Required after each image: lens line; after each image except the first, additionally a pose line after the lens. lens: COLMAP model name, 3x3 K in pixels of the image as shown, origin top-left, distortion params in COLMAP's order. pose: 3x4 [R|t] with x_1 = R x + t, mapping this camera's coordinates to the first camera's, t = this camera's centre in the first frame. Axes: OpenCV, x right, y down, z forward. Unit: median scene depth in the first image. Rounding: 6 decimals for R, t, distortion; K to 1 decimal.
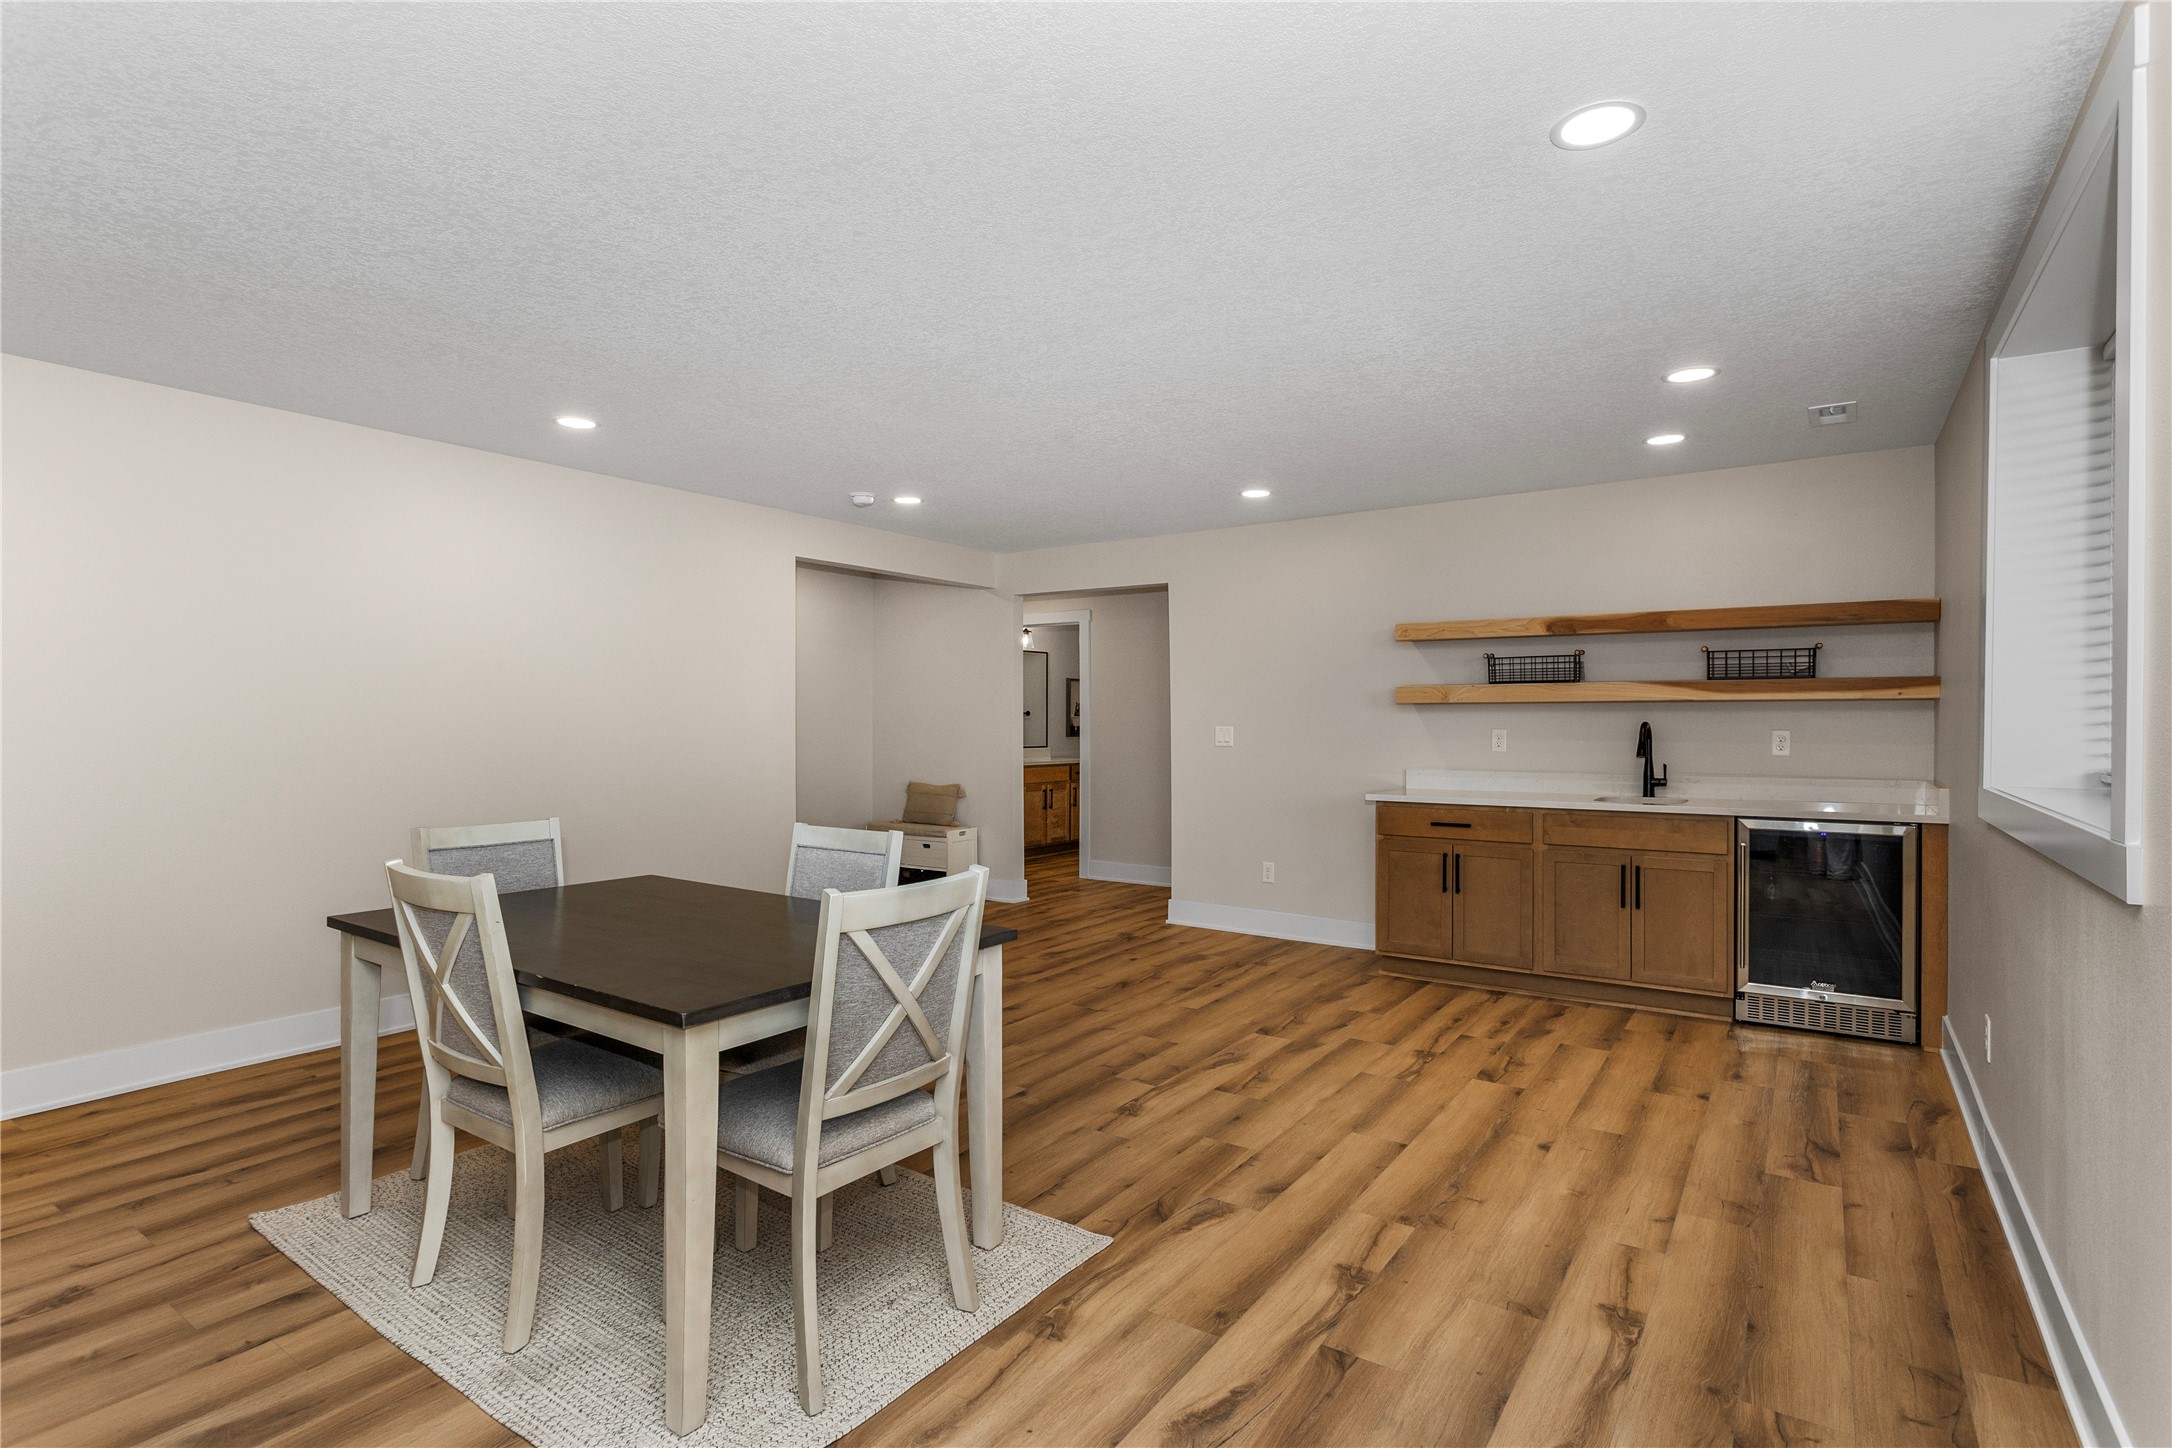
lens RADIAL K [[1061.8, 0, 1083.9], [0, 1061.8, 721.9], [0, 0, 1]] dist [-0.001141, -0.000289]
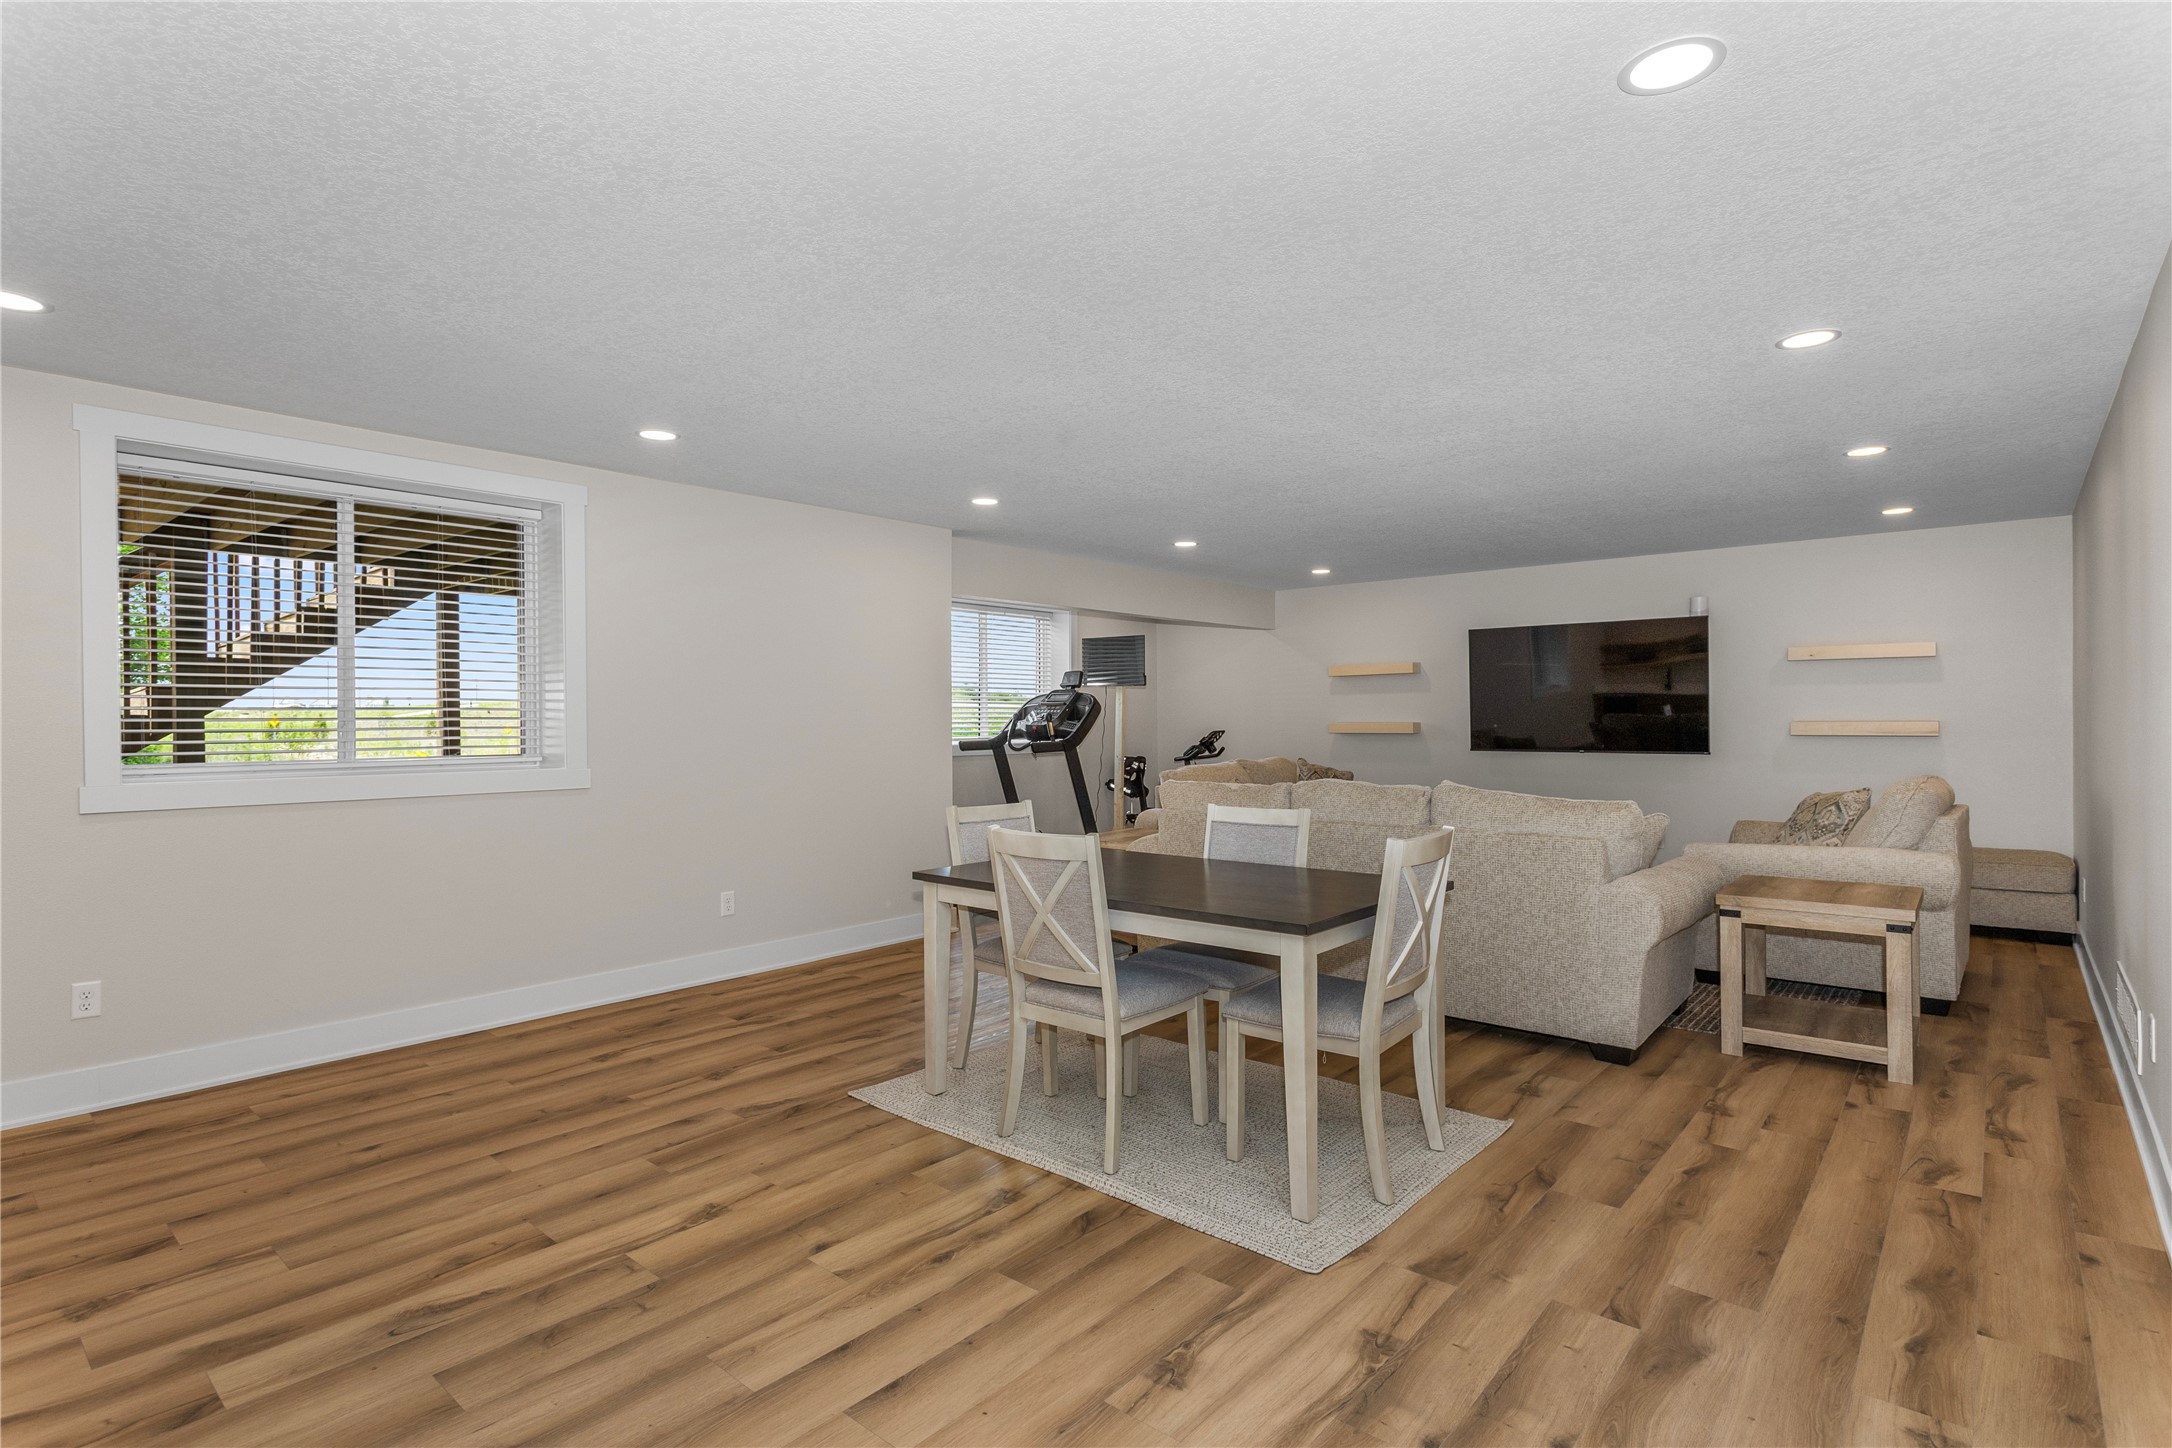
lens RADIAL K [[1061.8, 0, 1086.6], [0, 1061.8, 722.2], [0, 0, 1]] dist [-0.001141, -0.000289]
pose [[-0.994404, 0.007888, 0.105349, -0.357026], [0.008140, 0.999965, 0.001967, -0.005438], [-0.105330, 0.002814, -0.994433, 1.914193]]
